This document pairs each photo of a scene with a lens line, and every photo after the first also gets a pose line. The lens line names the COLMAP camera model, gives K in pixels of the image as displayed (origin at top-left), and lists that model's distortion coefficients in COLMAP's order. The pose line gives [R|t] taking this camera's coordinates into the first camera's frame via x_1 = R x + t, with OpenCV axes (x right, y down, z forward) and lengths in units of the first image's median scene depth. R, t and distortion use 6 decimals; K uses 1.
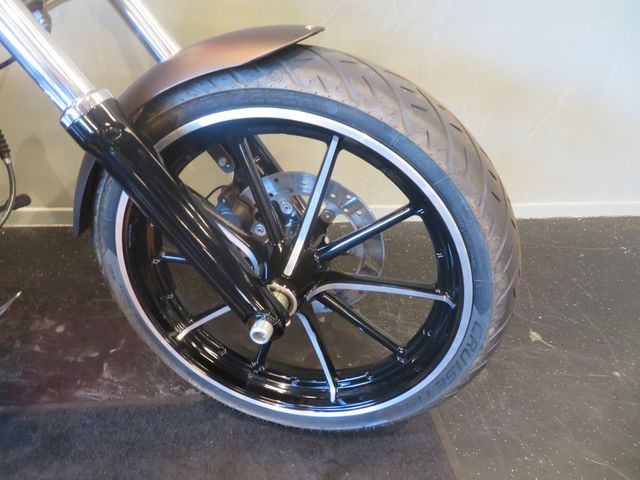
lens RADIAL K [[460.5, 0, 320.4], [0, 460.5, 241.8], [0, 0, 1]] dist [-0.001965, -0.001263]
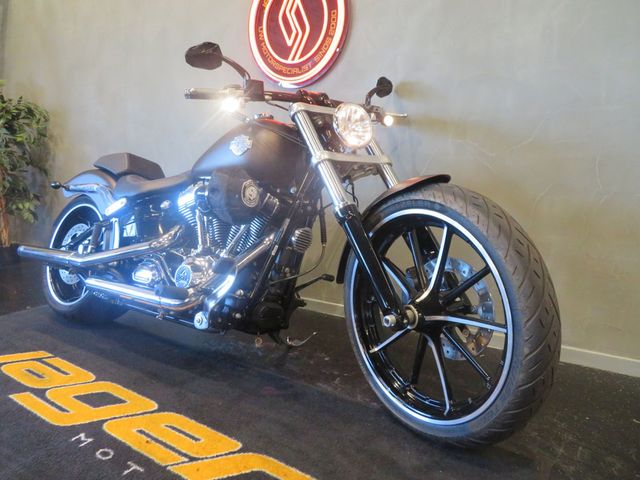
lens RADIAL K [[460.5, 0, 319.3], [0, 460.5, 235.9], [0, 0, 1]] dist [-0.001965, -0.001263]
pose [[0.734690, 0.023655, -0.677990, 0.702447], [-0.321897, 0.891880, -0.317699, 0.440089], [0.597171, 0.451653, 0.662870, -0.420390]]
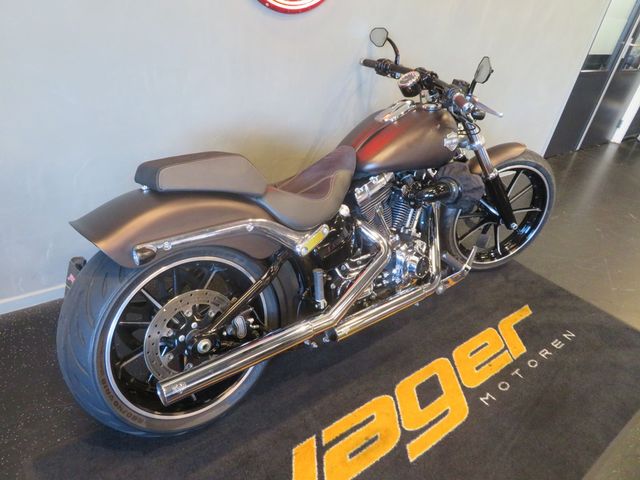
lens RADIAL K [[460.5, 0, 317.9], [0, 460.5, 236.9], [0, 0, 1]] dist [-0.001965, -0.001263]
pose [[0.855135, -0.222398, 0.468278, -2.423051], [0.209468, 0.974512, 0.080308, -0.257084], [-0.474203, 0.029415, 0.879924, -1.098470]]
